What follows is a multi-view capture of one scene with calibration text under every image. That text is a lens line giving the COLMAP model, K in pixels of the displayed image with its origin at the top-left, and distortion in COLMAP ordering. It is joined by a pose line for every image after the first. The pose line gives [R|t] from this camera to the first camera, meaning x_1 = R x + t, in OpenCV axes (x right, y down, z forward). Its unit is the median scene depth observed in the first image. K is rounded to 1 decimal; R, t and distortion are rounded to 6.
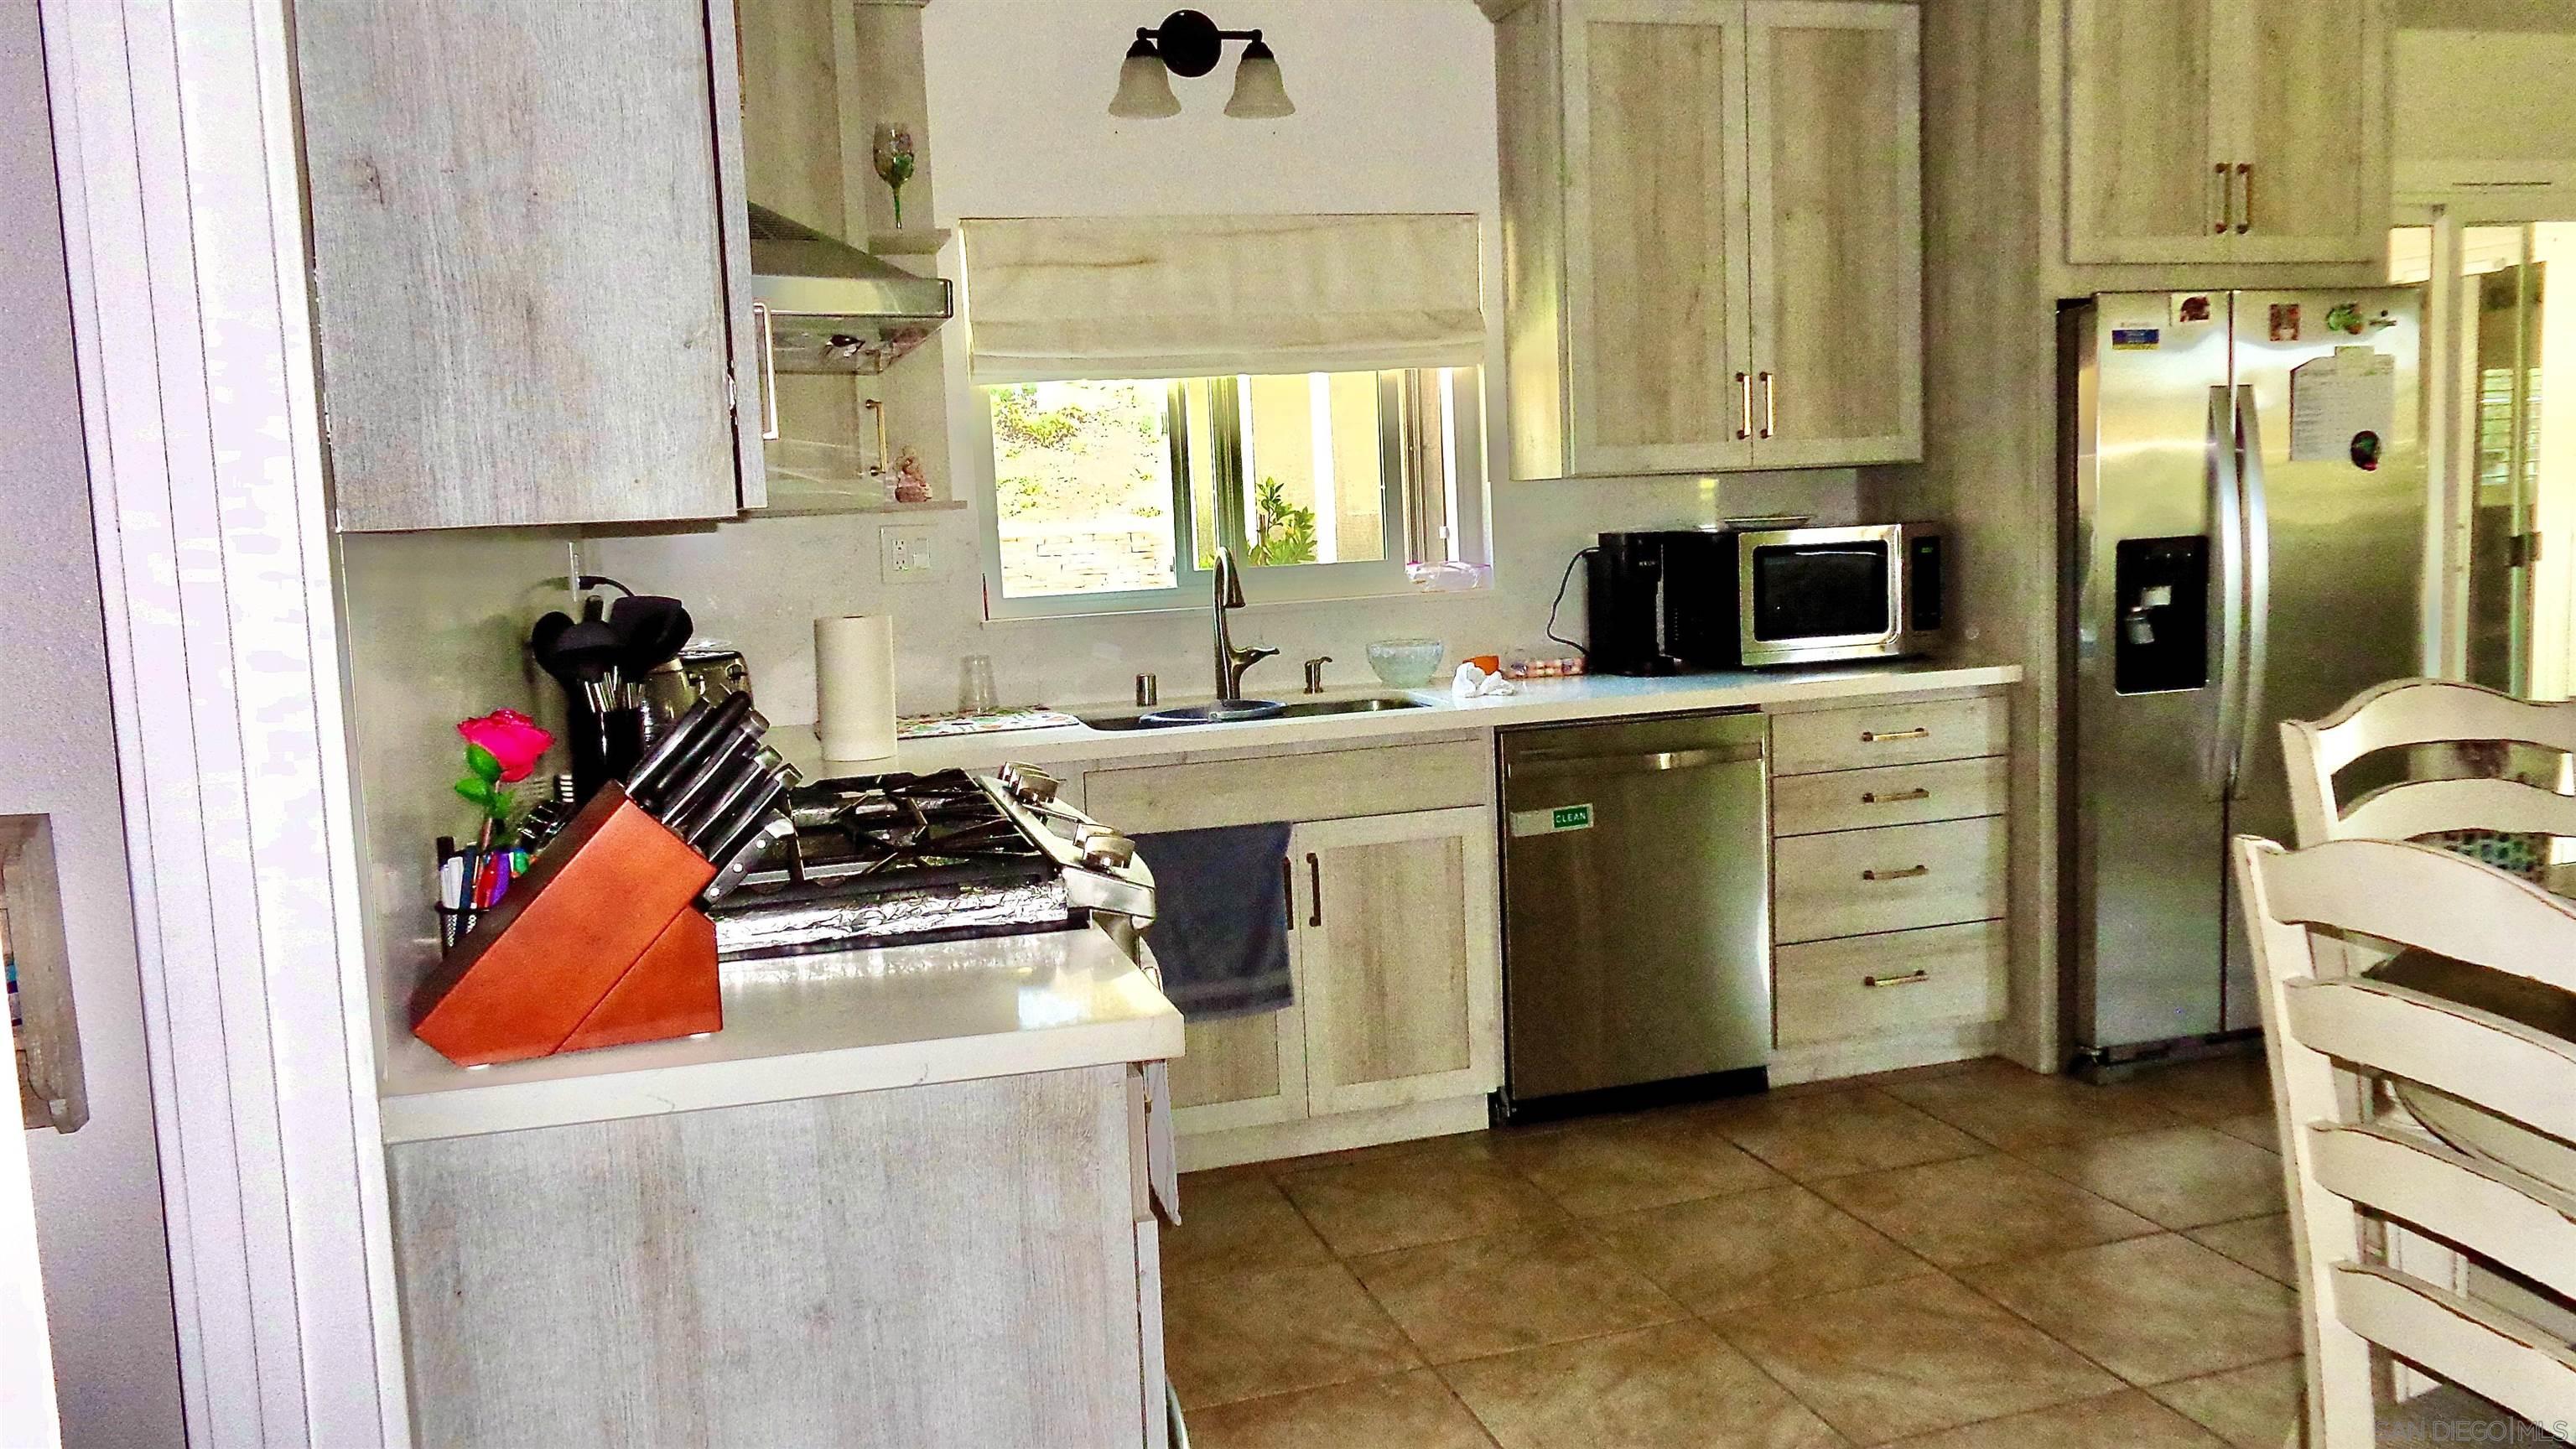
lens RADIAL K [[1931.9, 0, 1281.1], [0, 1931.9, 717.2], [0, 0, 1]] dist [-0.002680, -0.009803]
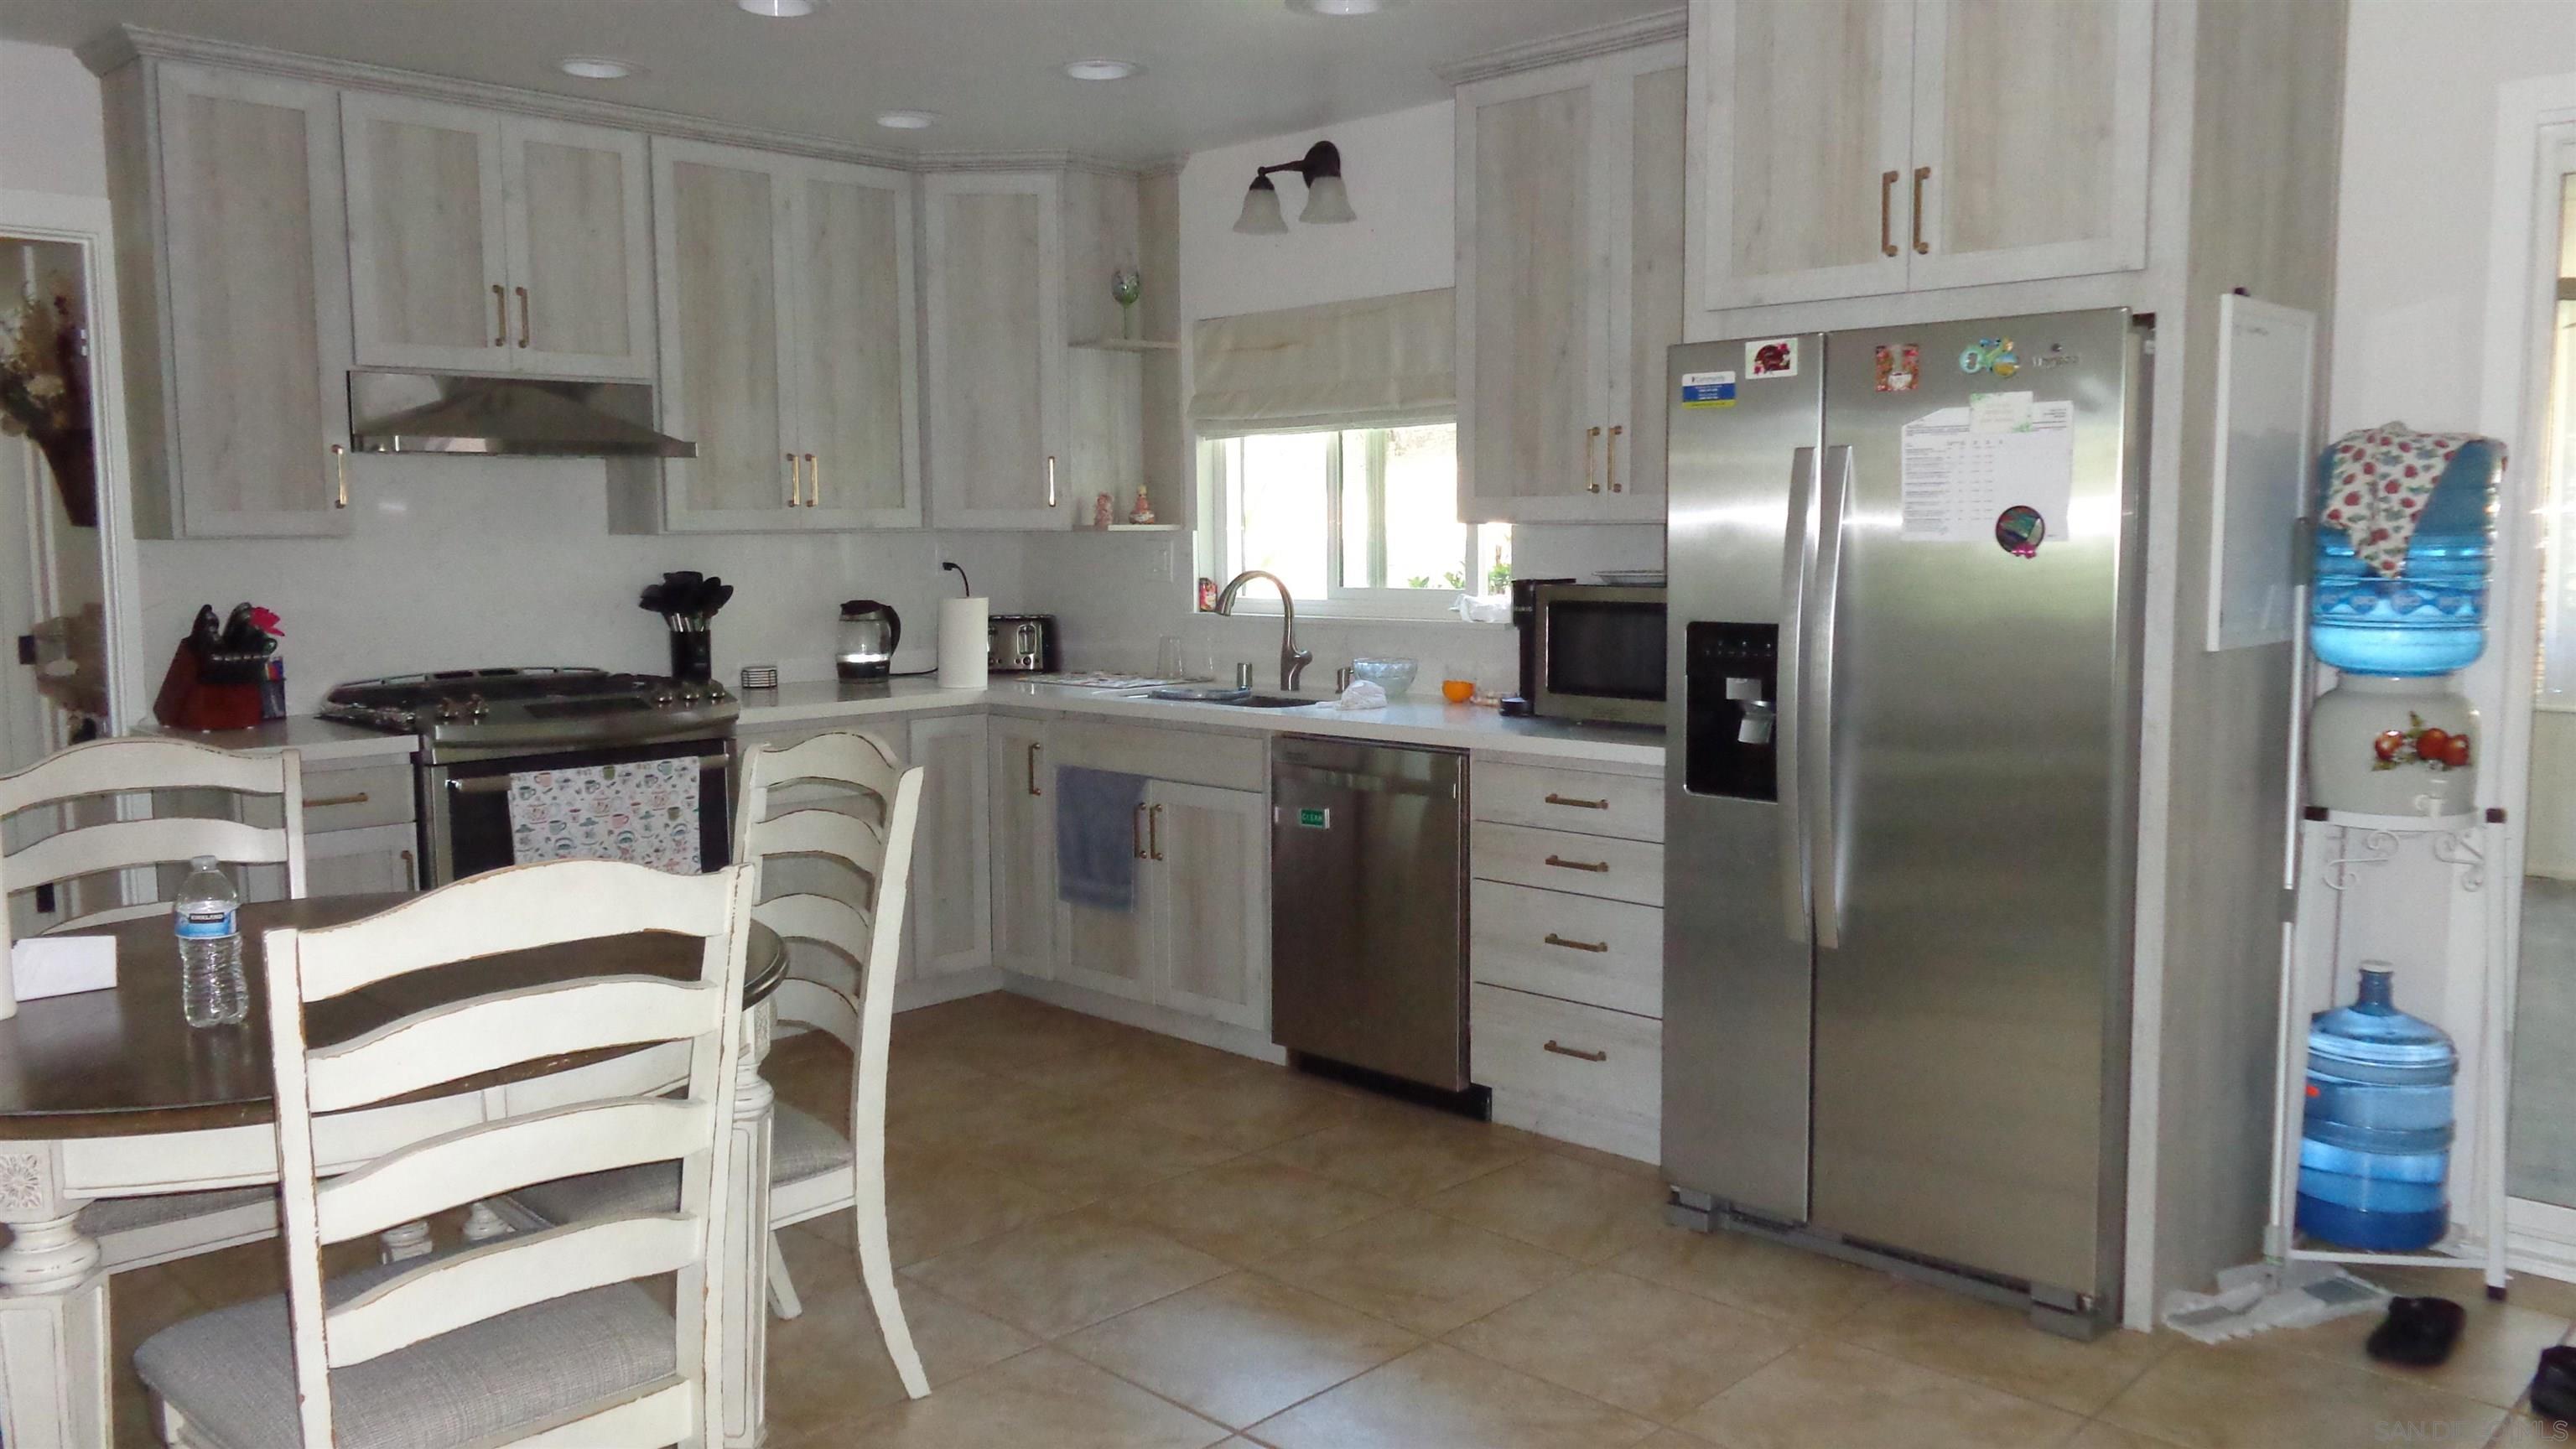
lens RADIAL K [[1921.5, 0, 1307.7], [0, 1921.5, 717.0], [0, 0, 1]] dist [0.003322, 0.000317]
pose [[0.490366, 0.128093, -0.862052, 1.110211], [-0.118164, 0.989778, 0.079856, -0.097109], [0.863469, 0.062705, 0.500490, 0.403952]]
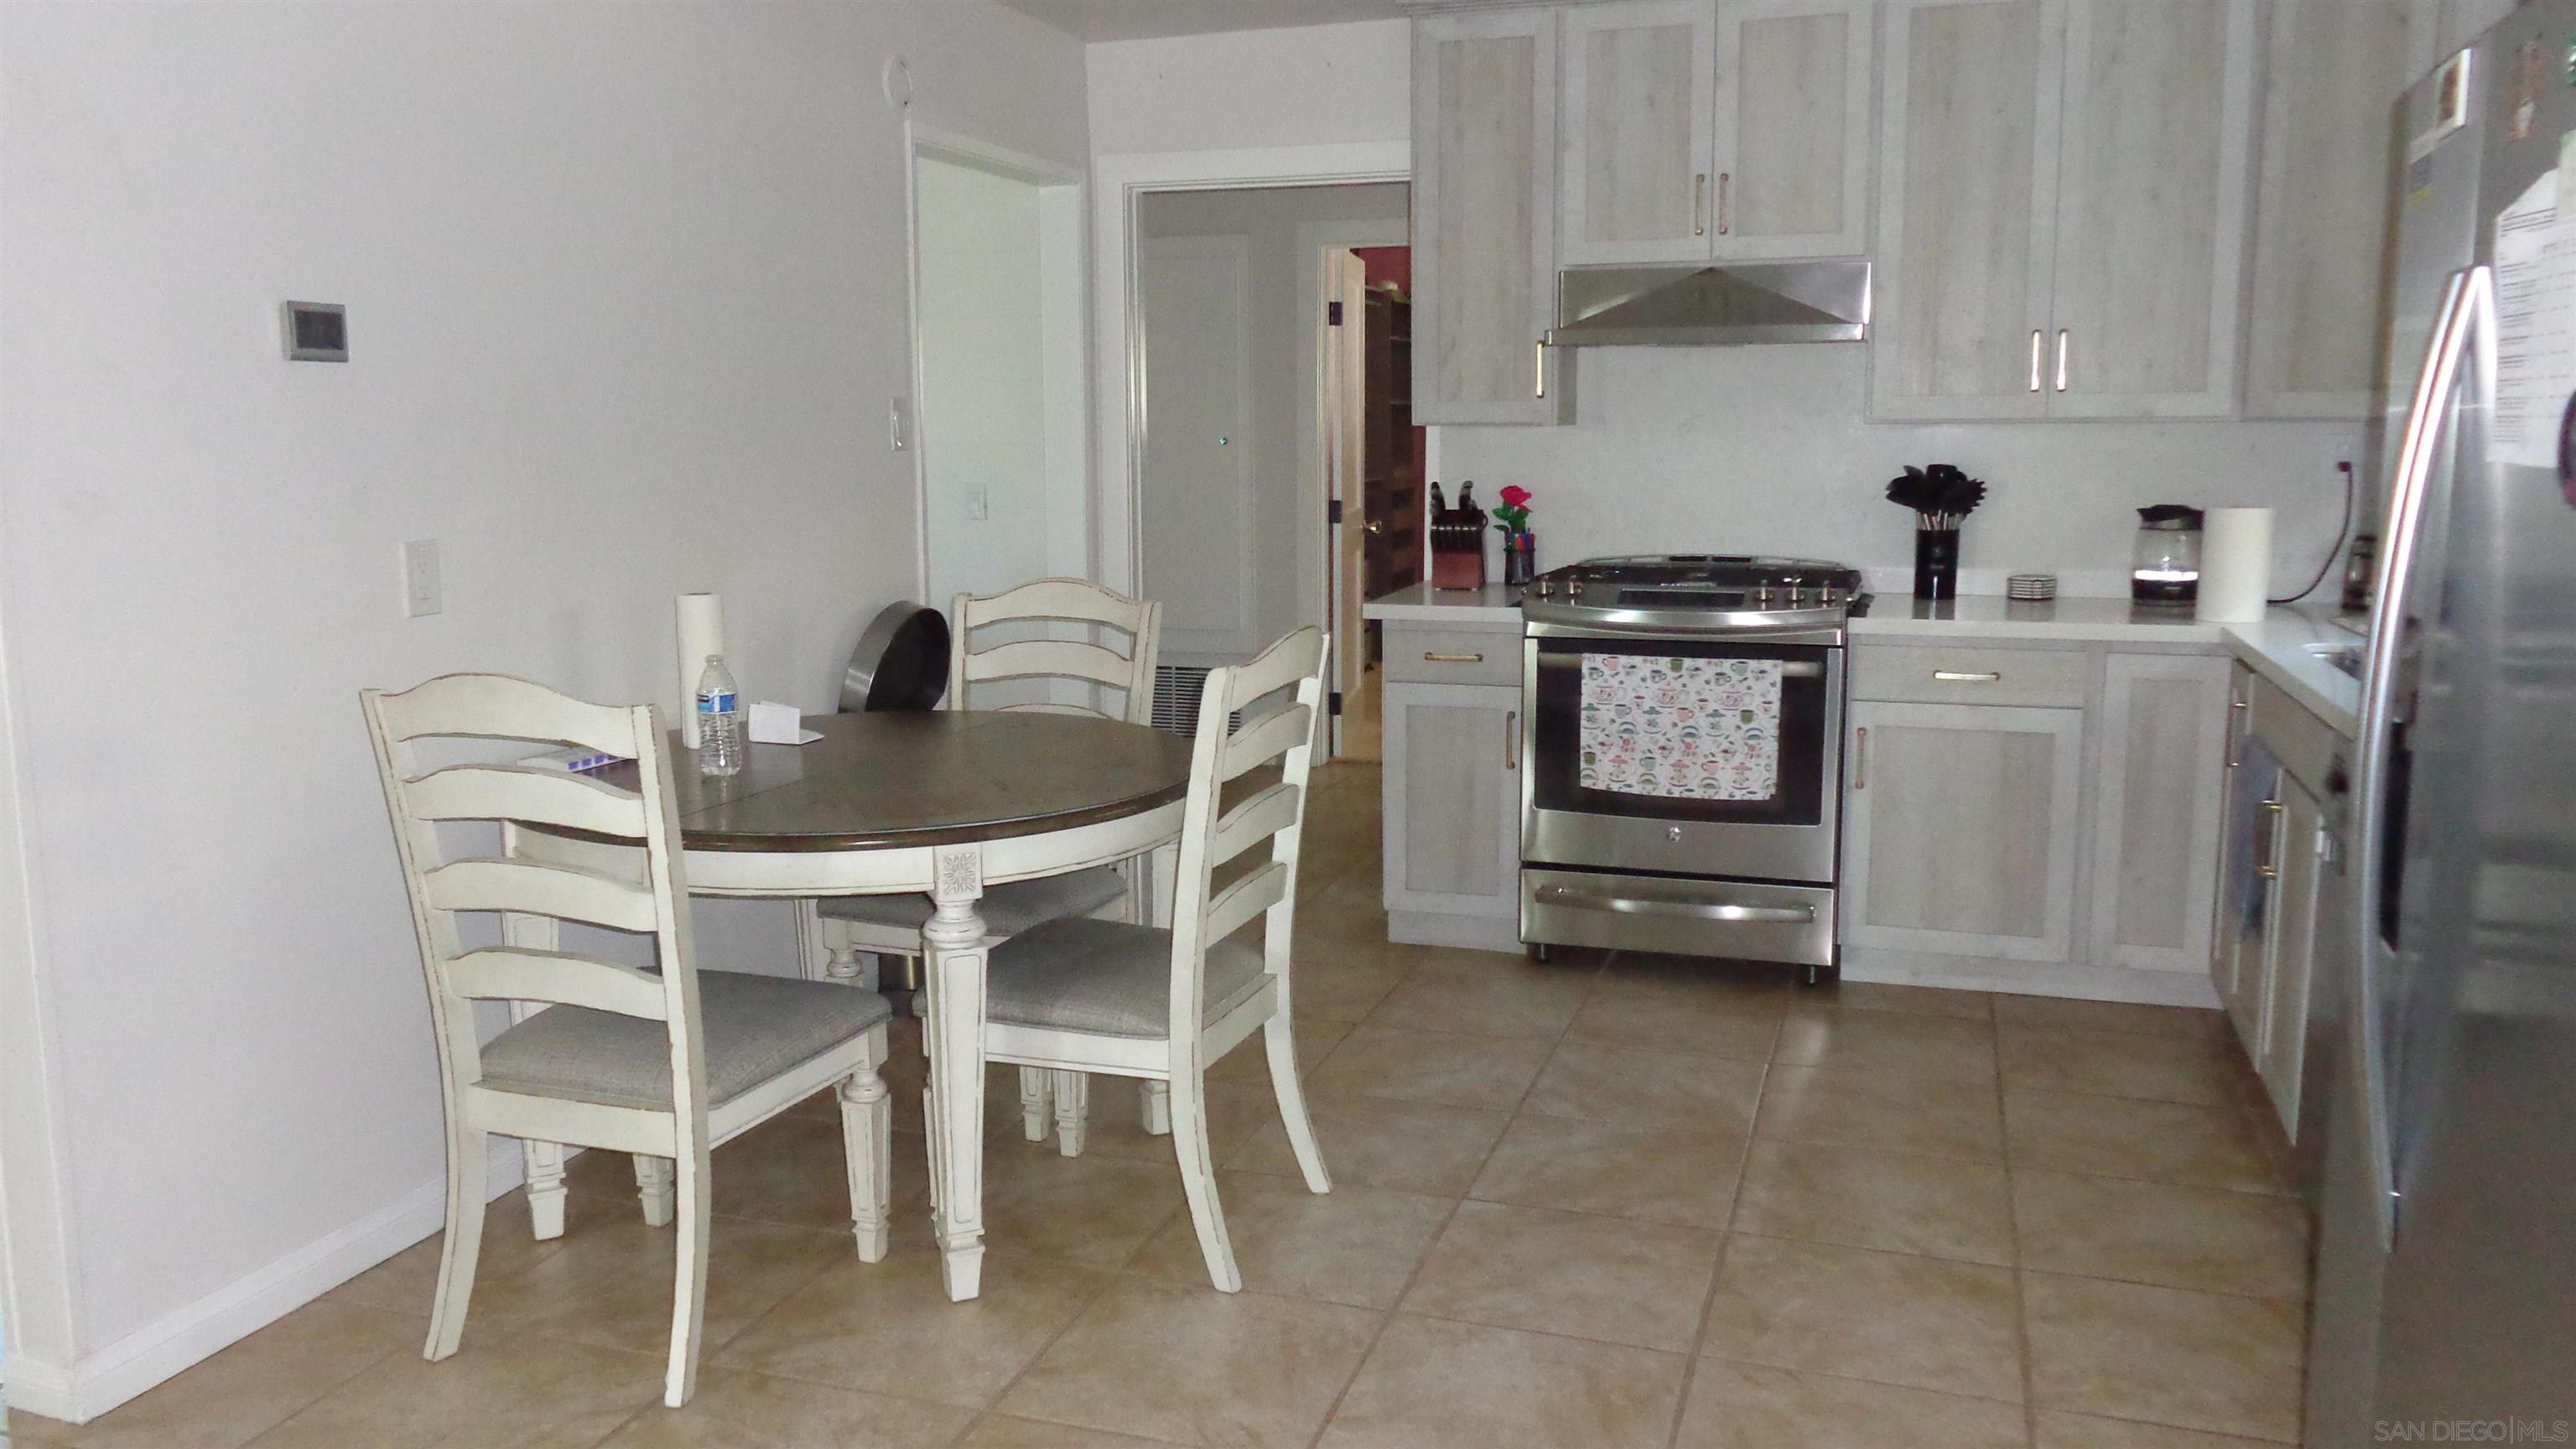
lens RADIAL K [[1921.5, 0, 1297.2], [0, 1921.5, 731.1], [0, 0, 1]] dist [0.003322, 0.000317]
pose [[-0.568025, 0.180125, -0.803058, 0.979050], [-0.066179, 0.962600, 0.262721, -0.168961], [0.820346, 0.202377, -0.534861, 1.036117]]
